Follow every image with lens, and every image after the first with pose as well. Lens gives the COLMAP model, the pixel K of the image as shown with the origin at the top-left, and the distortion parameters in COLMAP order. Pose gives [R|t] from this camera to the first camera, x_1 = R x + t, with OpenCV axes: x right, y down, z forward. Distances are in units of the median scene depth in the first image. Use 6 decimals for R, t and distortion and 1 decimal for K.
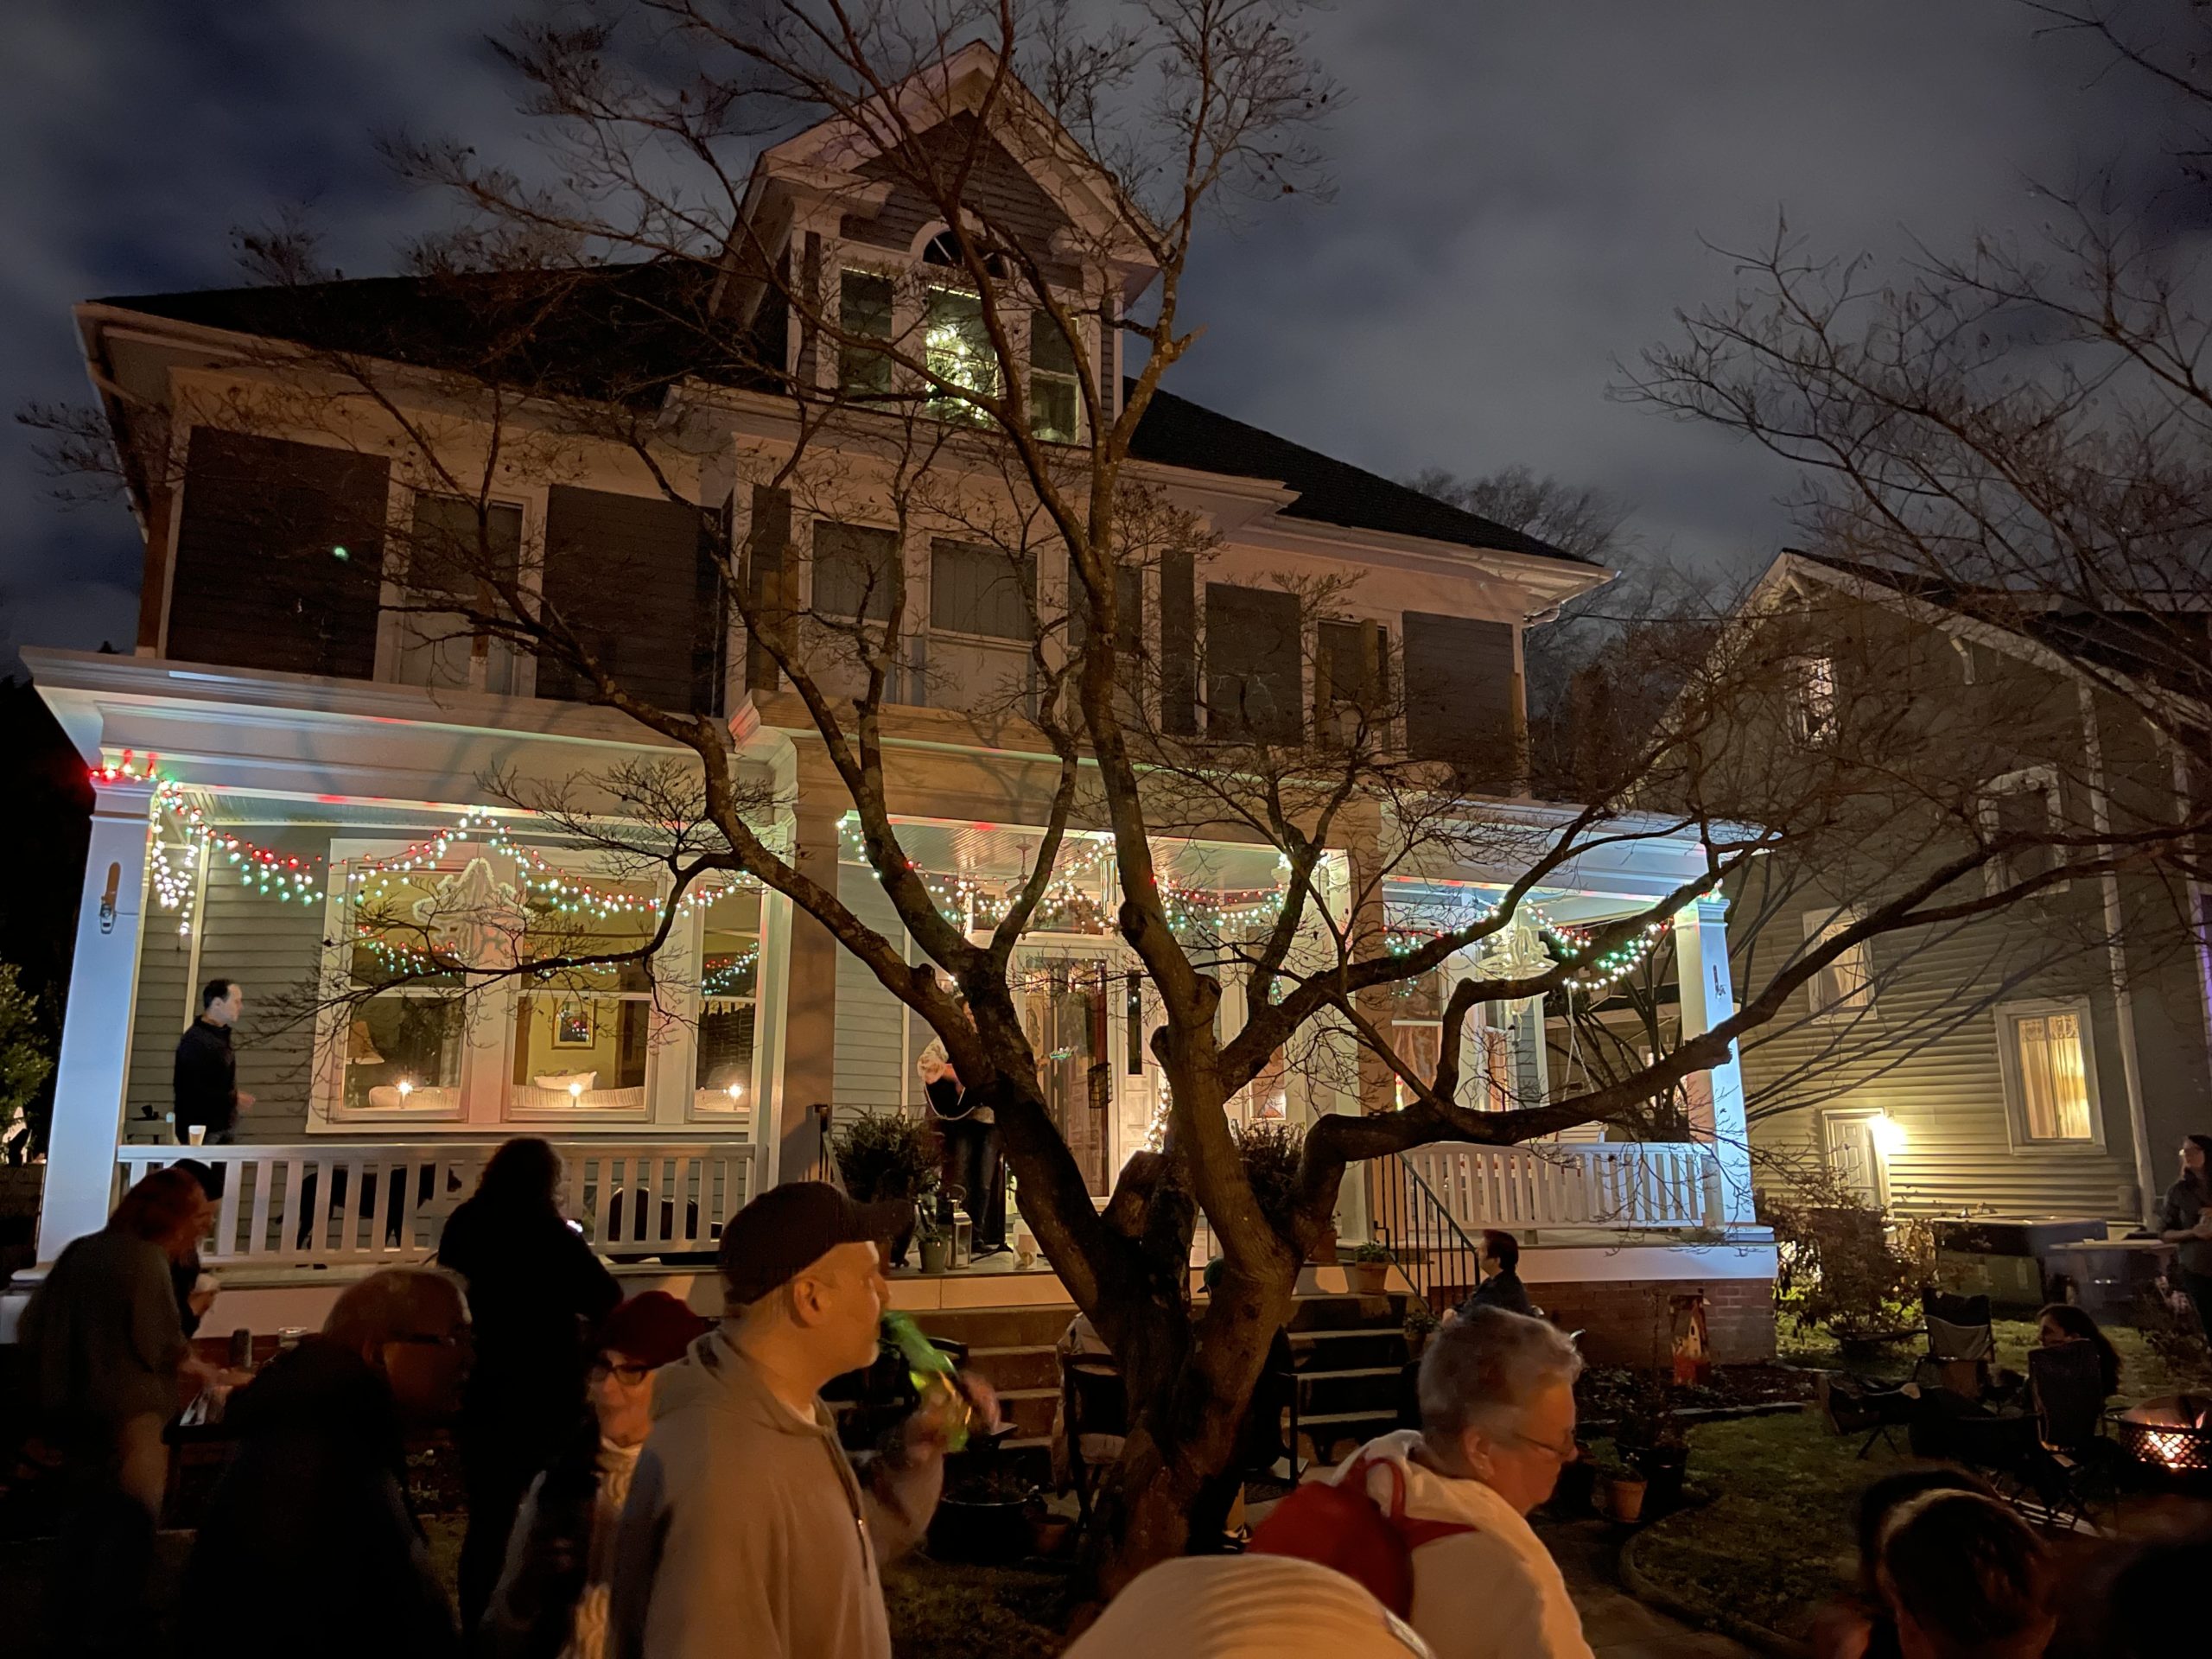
lens RADIAL K [[1669.8, 0, 1106.0], [0, 1669.8, 829.5], [0, 0, 1]] dist [0.077563, -0.083418]
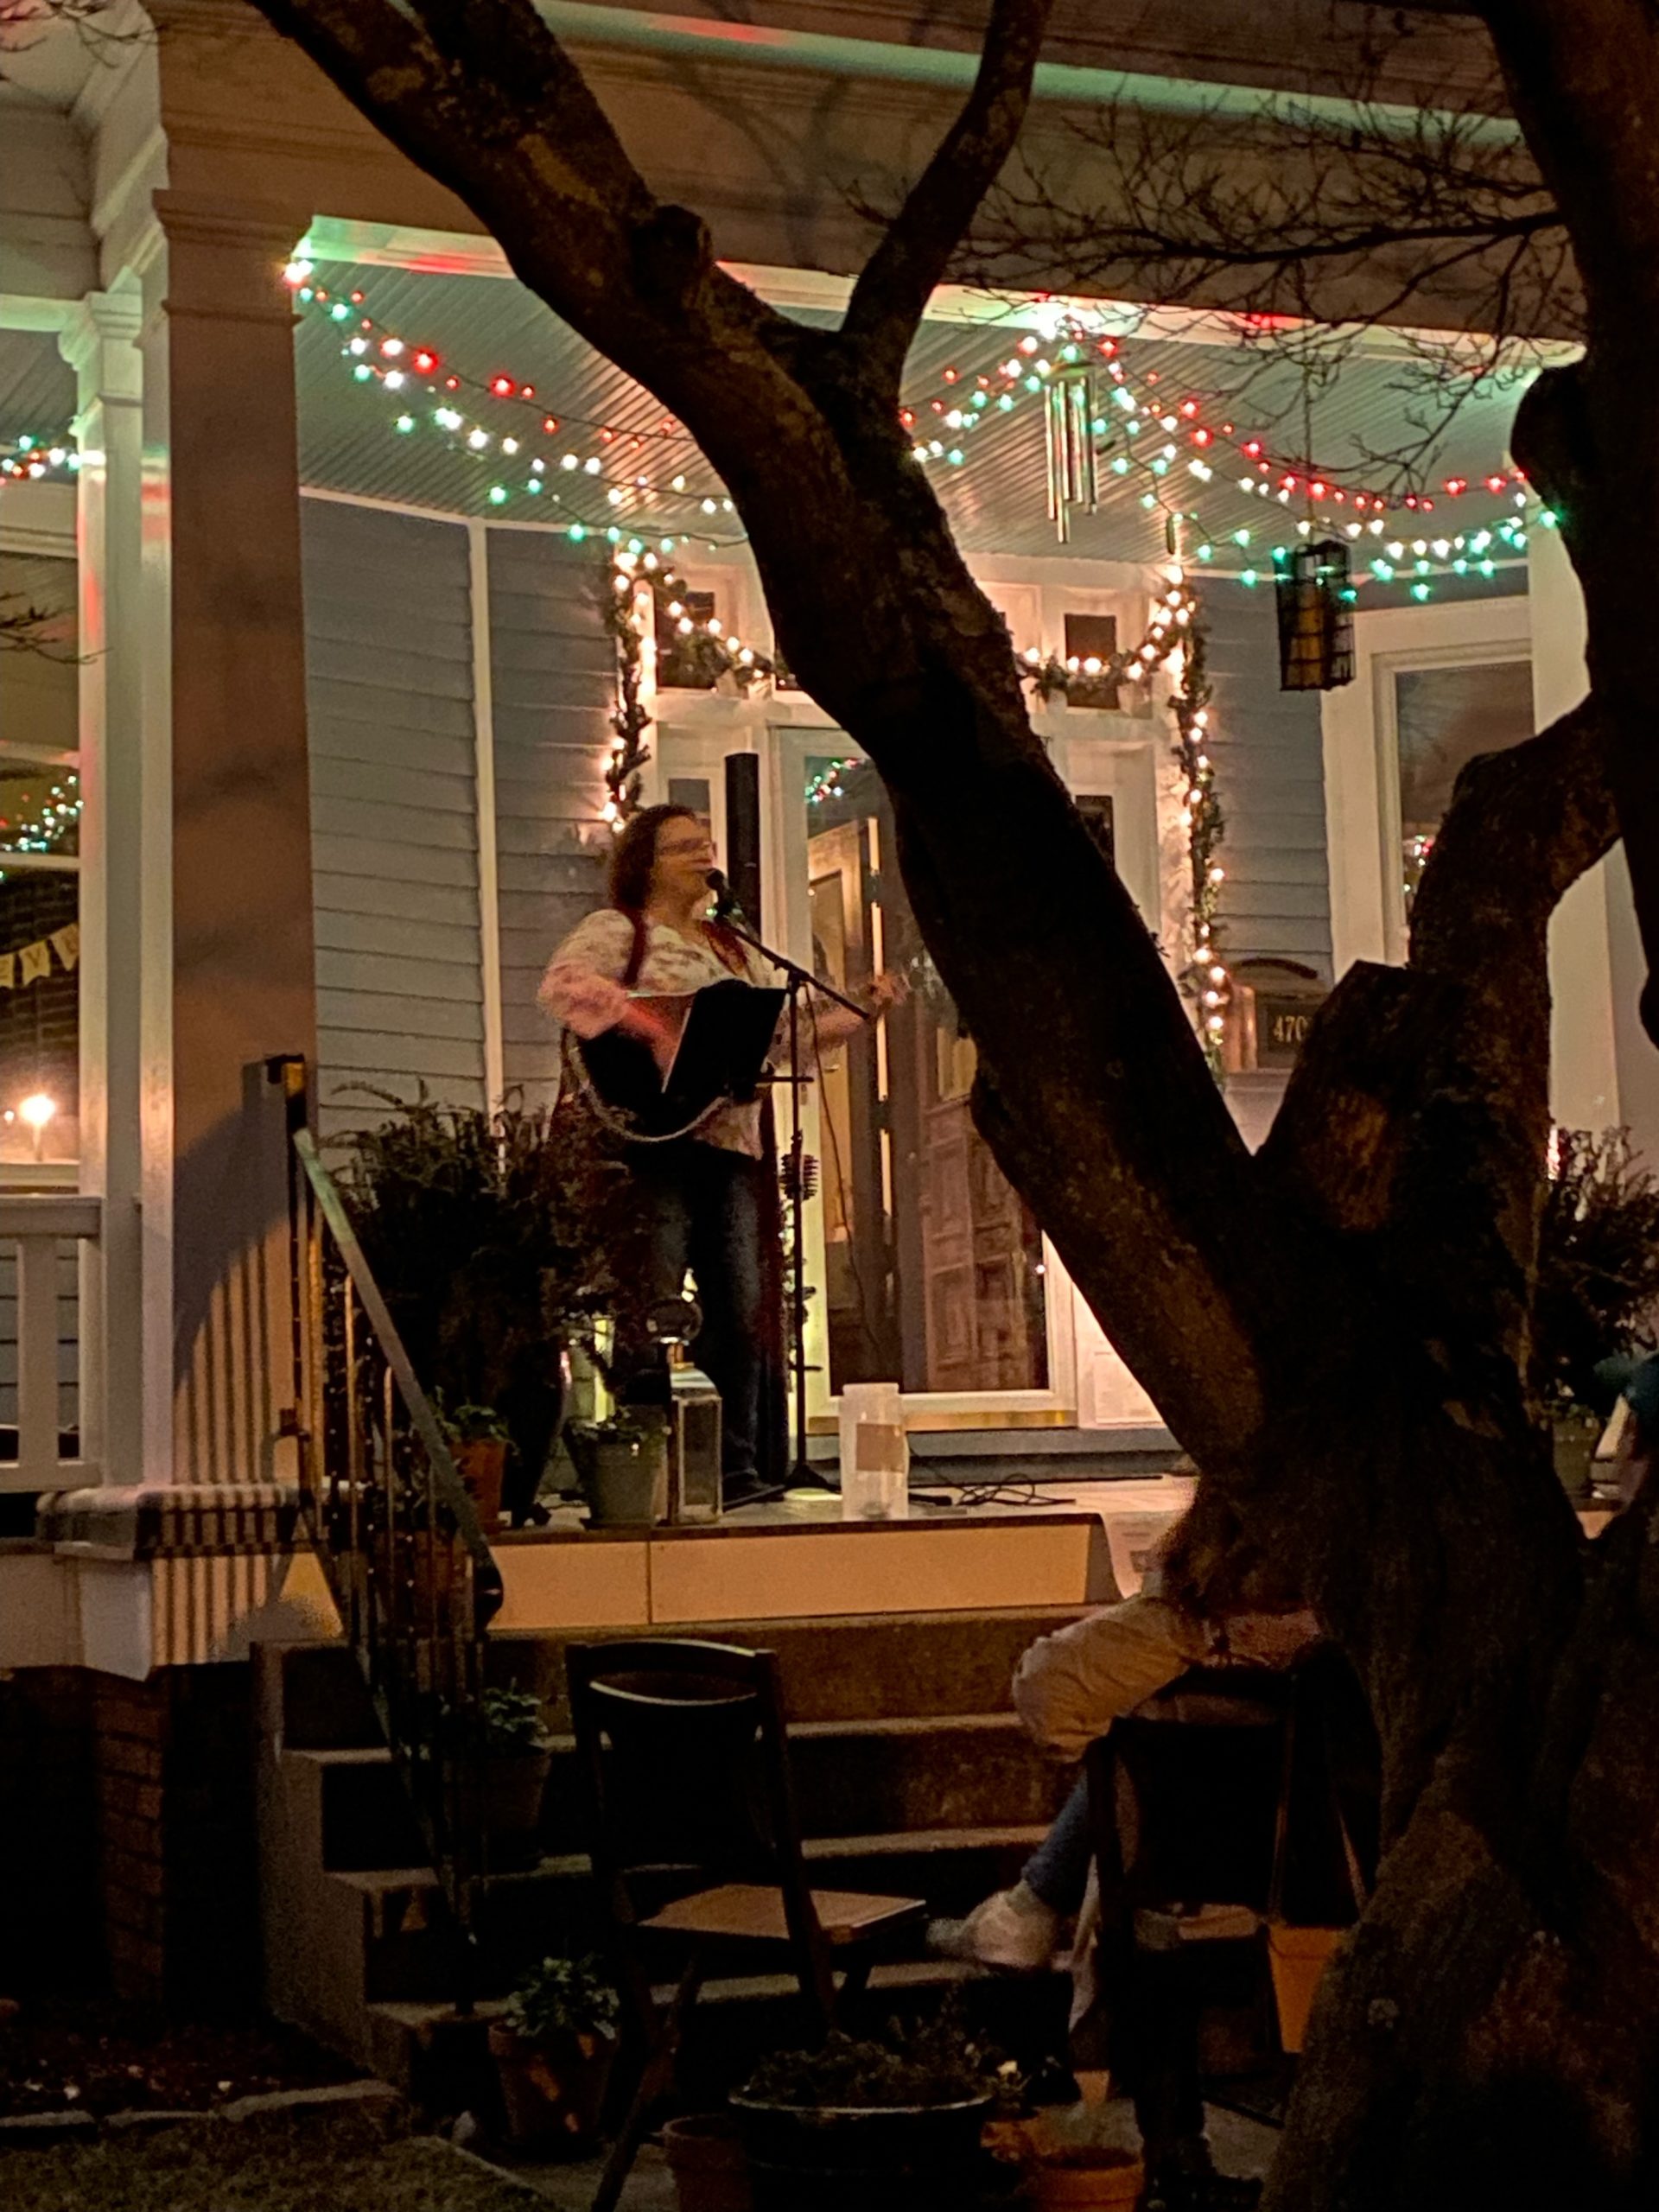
lens RADIAL K [[4039.9, 0, 829.5], [0, 4039.9, 1106.0], [0, 0, 1]] dist [0.135615, -0.191748]
pose [[0.999328, -0.029131, -0.022269, -0.036230], [0.031419, 0.993382, 0.110478, 0.078642], [0.018904, -0.111103, 0.993629, 0.157376]]
